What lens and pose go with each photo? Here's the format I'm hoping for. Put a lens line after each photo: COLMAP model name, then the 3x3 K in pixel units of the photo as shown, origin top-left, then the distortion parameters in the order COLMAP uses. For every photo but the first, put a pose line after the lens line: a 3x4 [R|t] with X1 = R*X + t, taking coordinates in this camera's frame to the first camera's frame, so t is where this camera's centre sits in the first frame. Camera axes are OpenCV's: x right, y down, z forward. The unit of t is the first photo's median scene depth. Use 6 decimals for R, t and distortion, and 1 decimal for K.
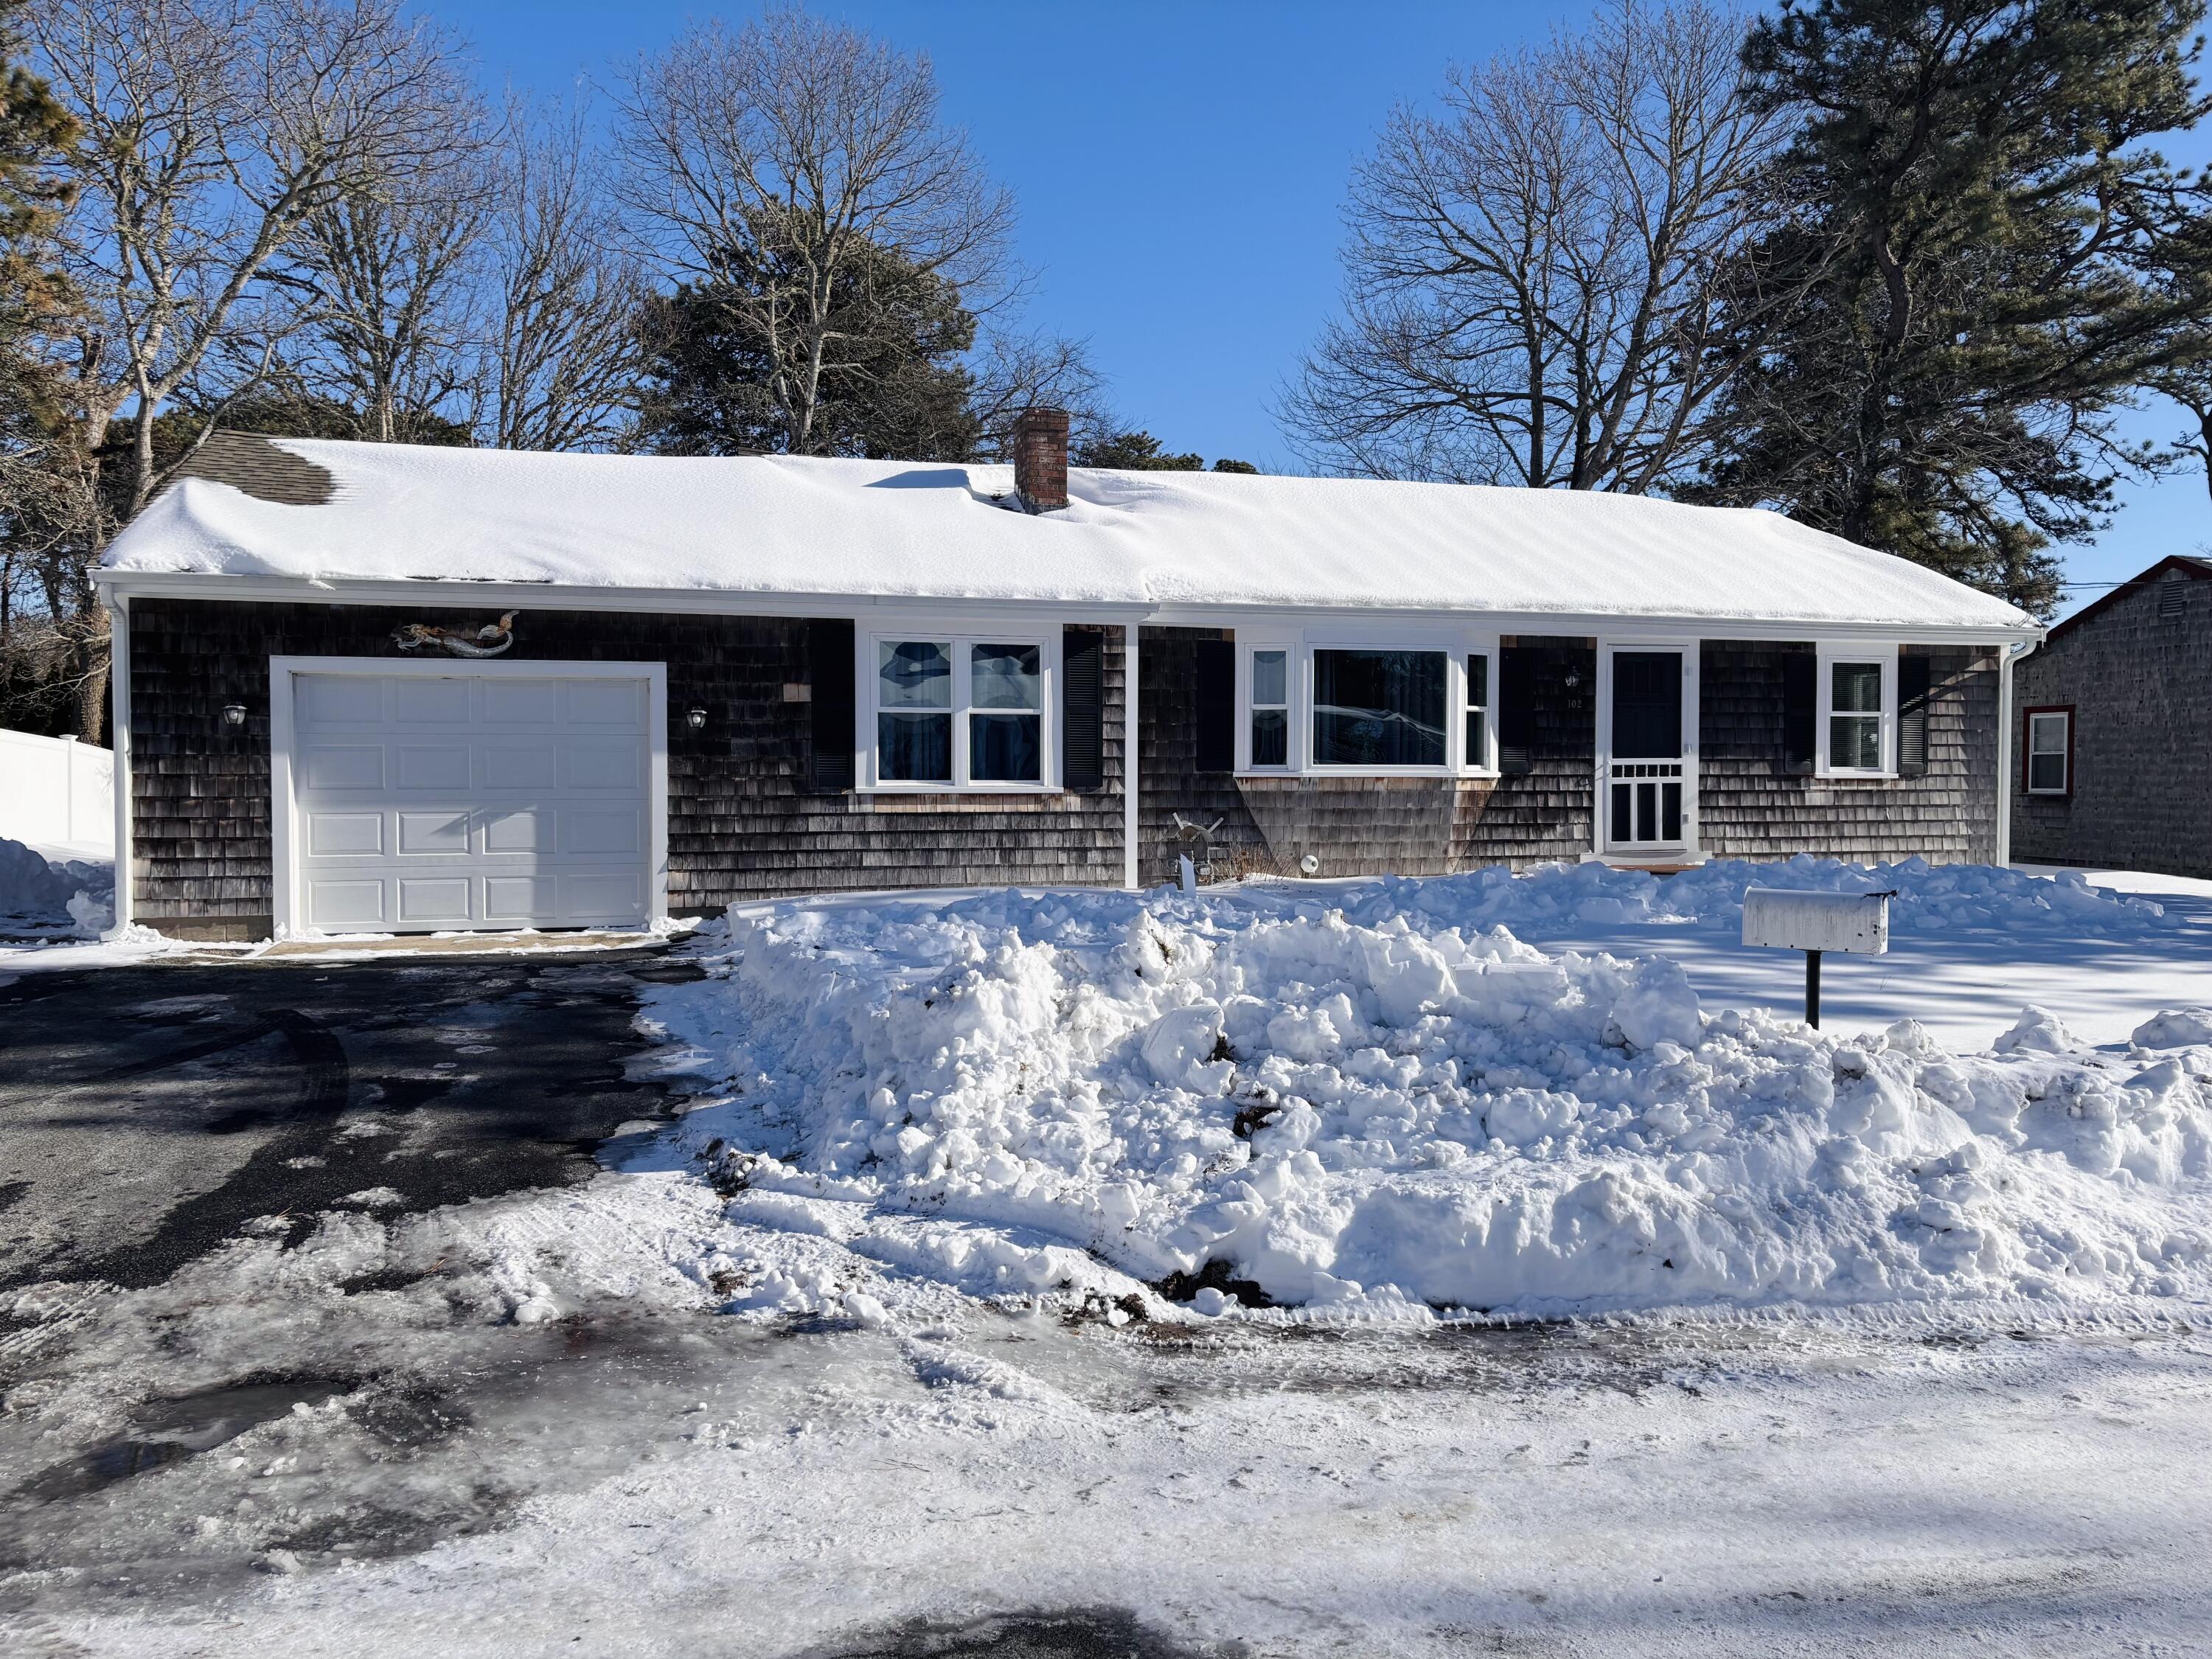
lens RADIAL K [[1648.8, 0, 1125.3], [0, 1648.8, 823.6], [0, 0, 1]] dist [0.057082, -0.062090]
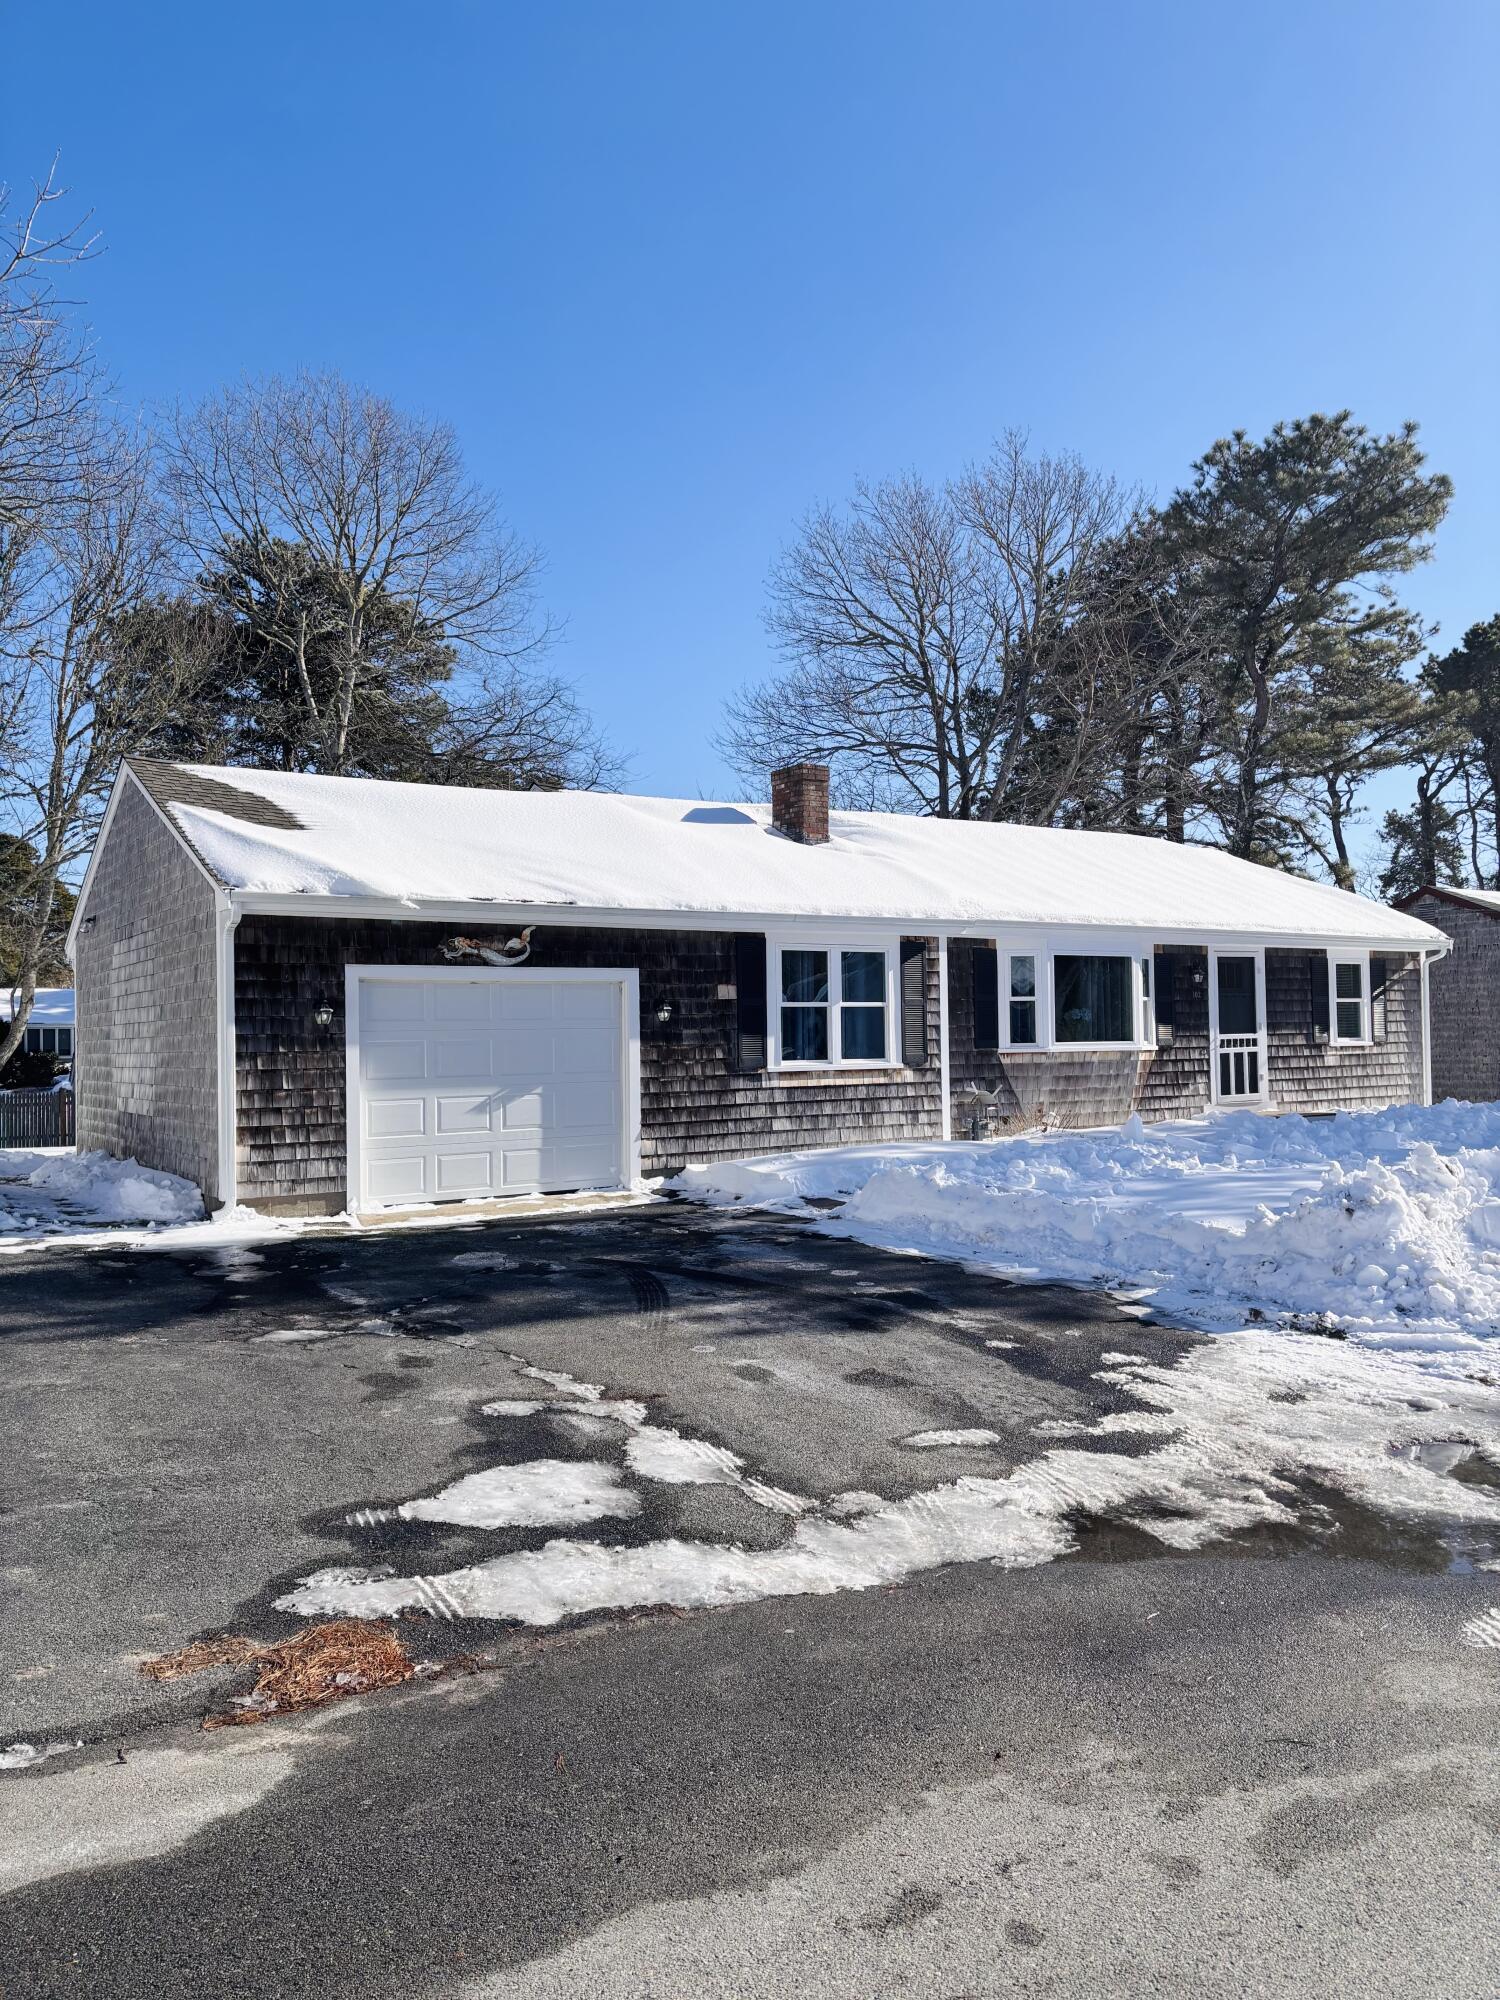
lens RADIAL K [[1490.8, 0, 788.9], [0, 1490.8, 1009.7], [0, 0, 1]] dist [0.057082, -0.062090]
pose [[0.949289, -0.010332, 0.314236, -0.490514], [0.027566, 0.998346, -0.050453, -0.008032], [-0.313195, 0.056557, 0.948003, -0.067942]]
